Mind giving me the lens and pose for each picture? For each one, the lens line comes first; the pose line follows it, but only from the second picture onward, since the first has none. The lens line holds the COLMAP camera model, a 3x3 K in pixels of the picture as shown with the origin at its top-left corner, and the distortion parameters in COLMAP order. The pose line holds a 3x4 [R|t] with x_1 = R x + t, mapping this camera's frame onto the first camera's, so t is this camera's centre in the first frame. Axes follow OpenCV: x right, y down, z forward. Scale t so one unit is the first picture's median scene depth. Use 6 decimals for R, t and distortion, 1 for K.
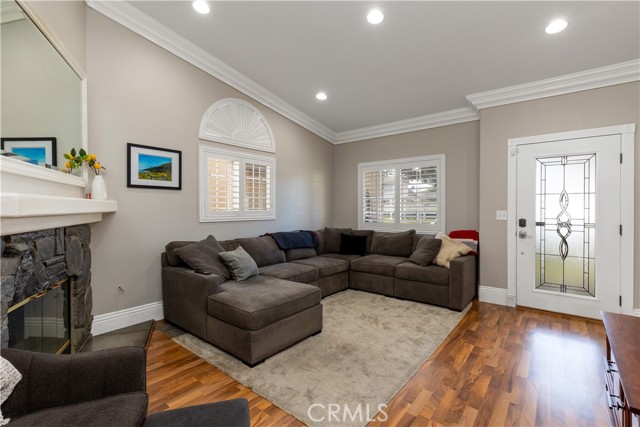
lens RADIAL K [[289.8, 0, 316.9], [0, 289.8, 209.2], [0, 0, 1]] dist [0.007812, -0.000202]
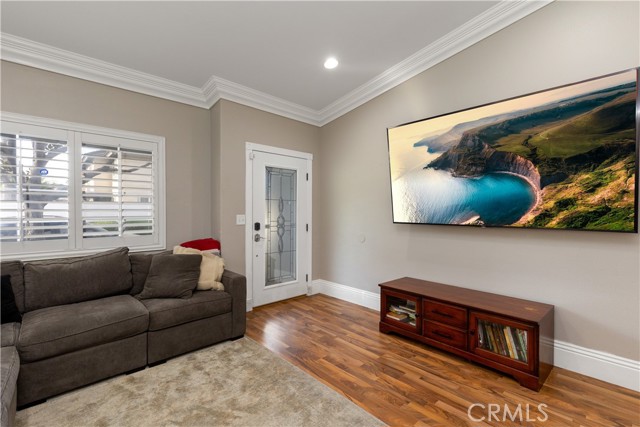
lens RADIAL K [[289.8, 0, 321.1], [0, 289.8, 213.1], [0, 0, 1]] dist [0.007812, -0.000202]
pose [[0.135877, -0.009568, 0.990679, -0.302659], [-0.003499, 0.999942, 0.010138, -0.012213], [-0.990720, -0.004844, 0.135836, 0.671117]]
